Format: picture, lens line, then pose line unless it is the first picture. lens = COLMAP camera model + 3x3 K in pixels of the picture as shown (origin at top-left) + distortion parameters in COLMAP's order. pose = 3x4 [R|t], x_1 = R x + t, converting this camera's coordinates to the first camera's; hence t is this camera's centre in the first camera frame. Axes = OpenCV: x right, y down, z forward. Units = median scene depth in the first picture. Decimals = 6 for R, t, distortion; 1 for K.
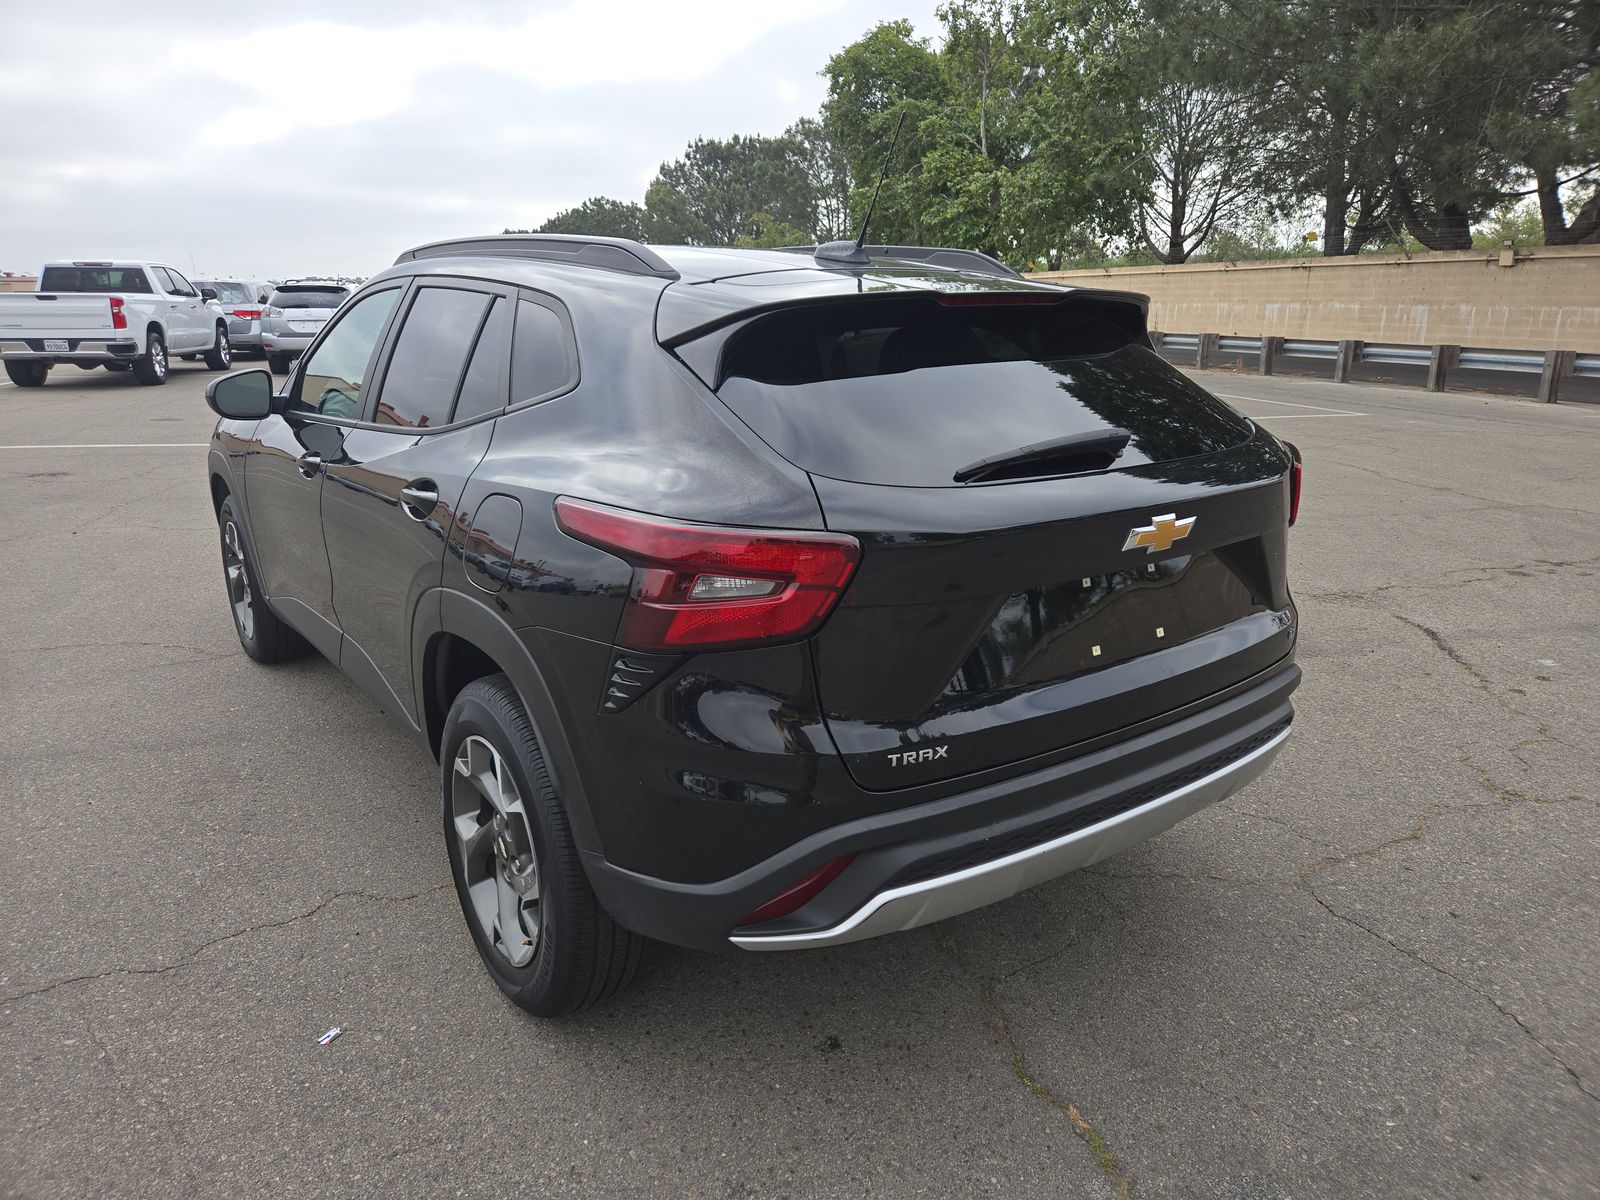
lens RADIAL K [[1060.1, 0, 798.7], [0, 1060.1, 602.9], [0, 0, 1]] dist [0.070238, -0.064128]
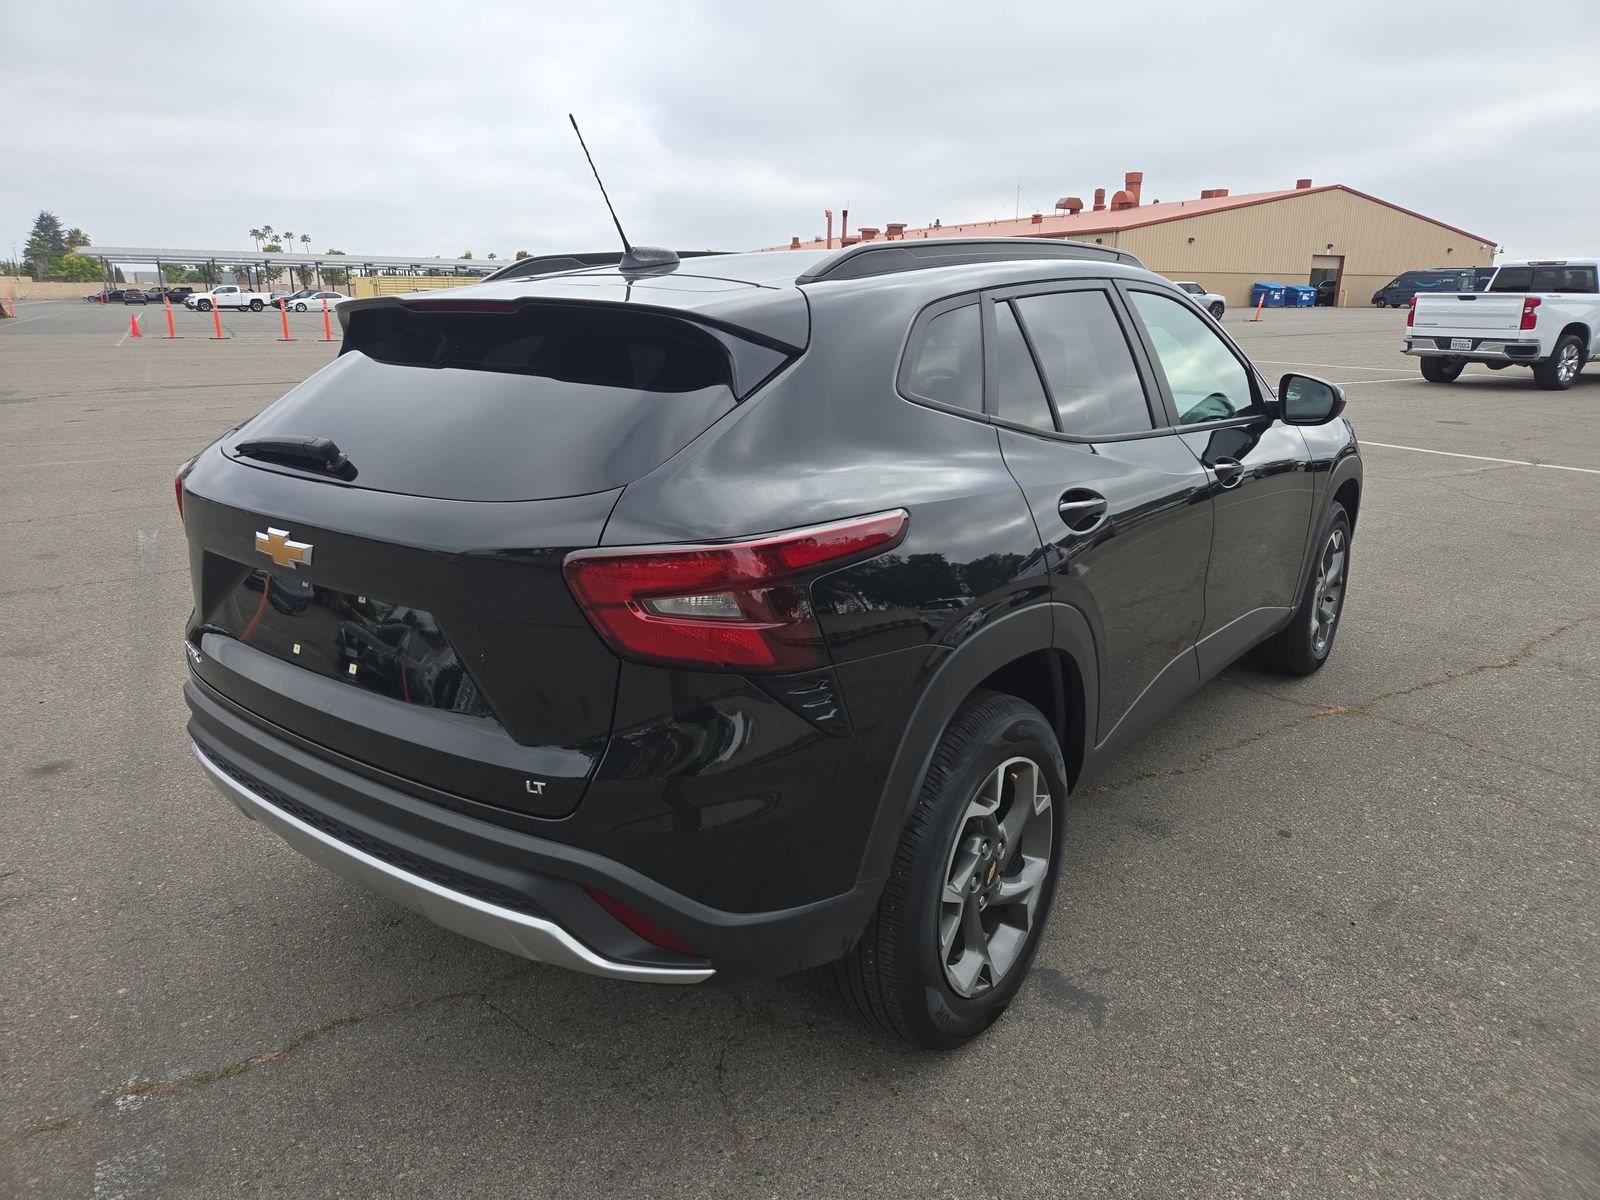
lens RADIAL K [[1060.1, 0, 798.7], [0, 1060.1, 602.9], [0, 0, 1]] dist [0.070238, -0.064128]
pose [[0.275345, 0.260832, -0.925285, 0.141674], [-0.260014, 0.946822, 0.189529, -0.033254], [0.925515, 0.188402, 0.328523, 0.114708]]
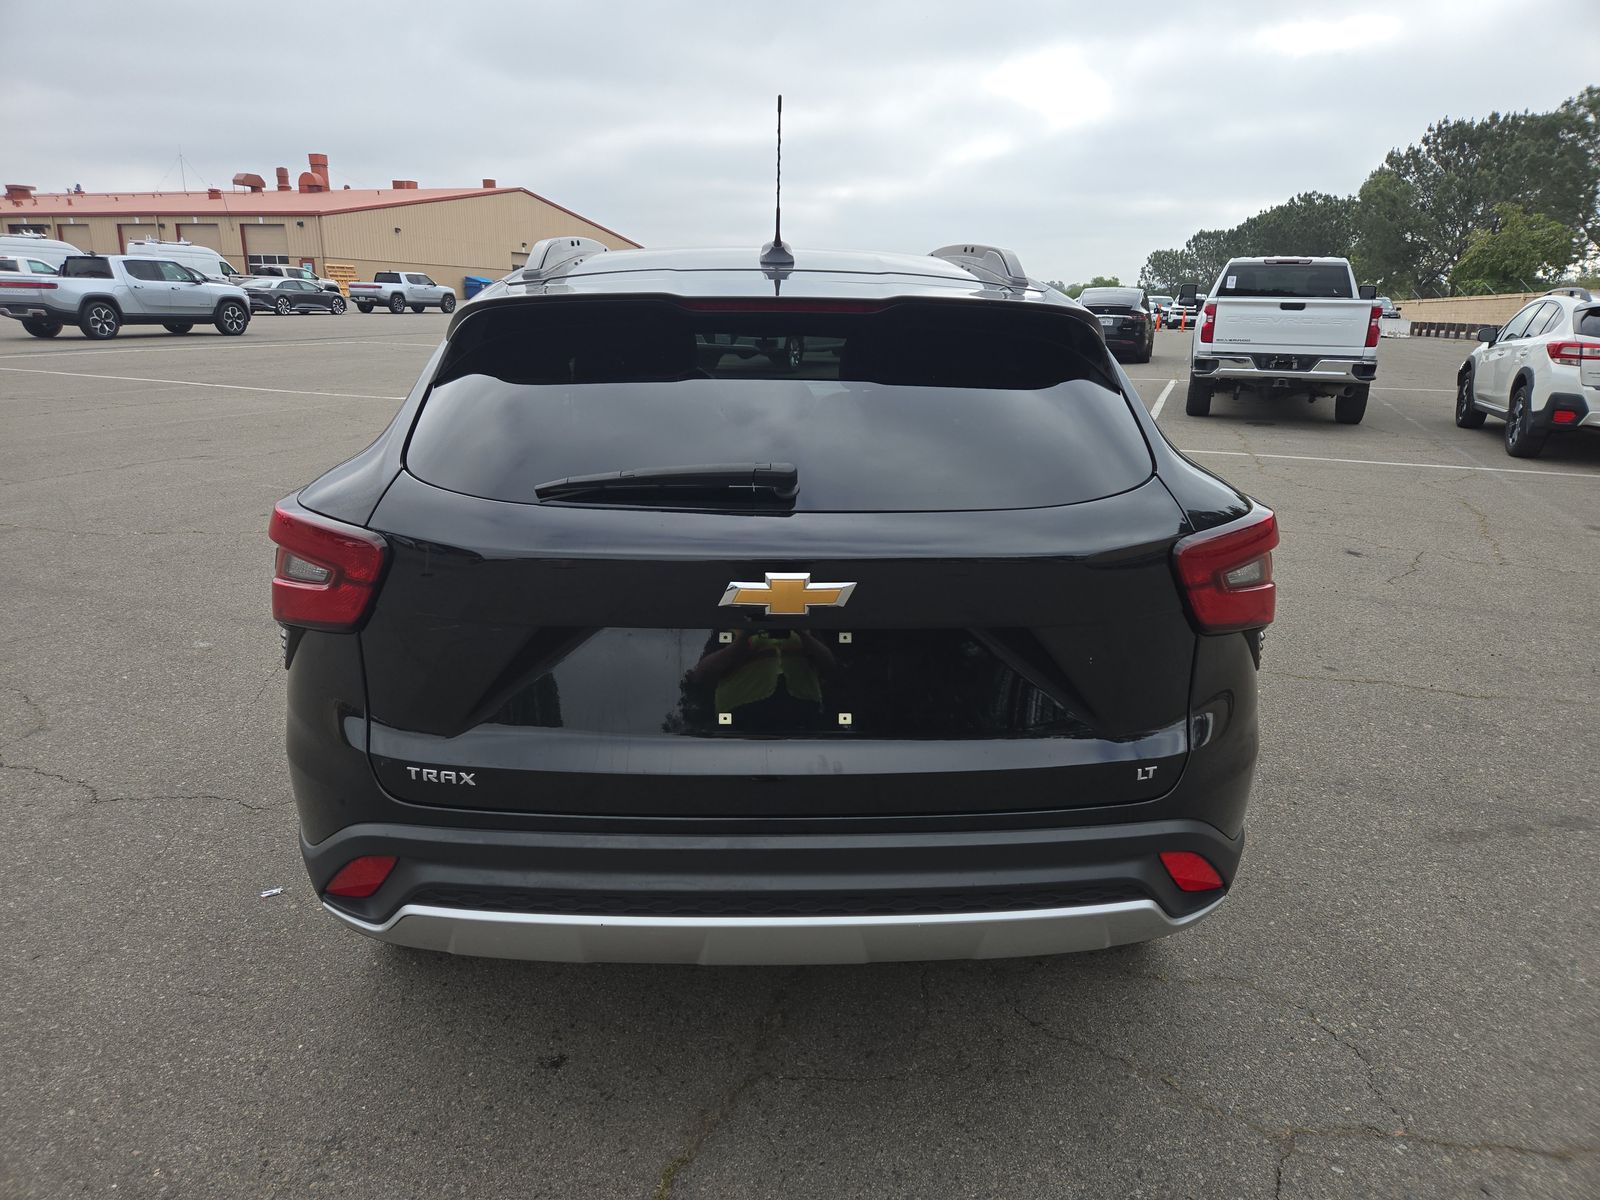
lens RADIAL K [[1060.1, 0, 798.7], [0, 1060.1, 602.9], [0, 0, 1]] dist [0.070238, -0.064128]
pose [[0.826523, 0.167678, -0.537349, 0.080228], [-0.169148, 0.984468, 0.047025, -0.010070], [0.536888, 0.052024, 0.842048, 0.032526]]
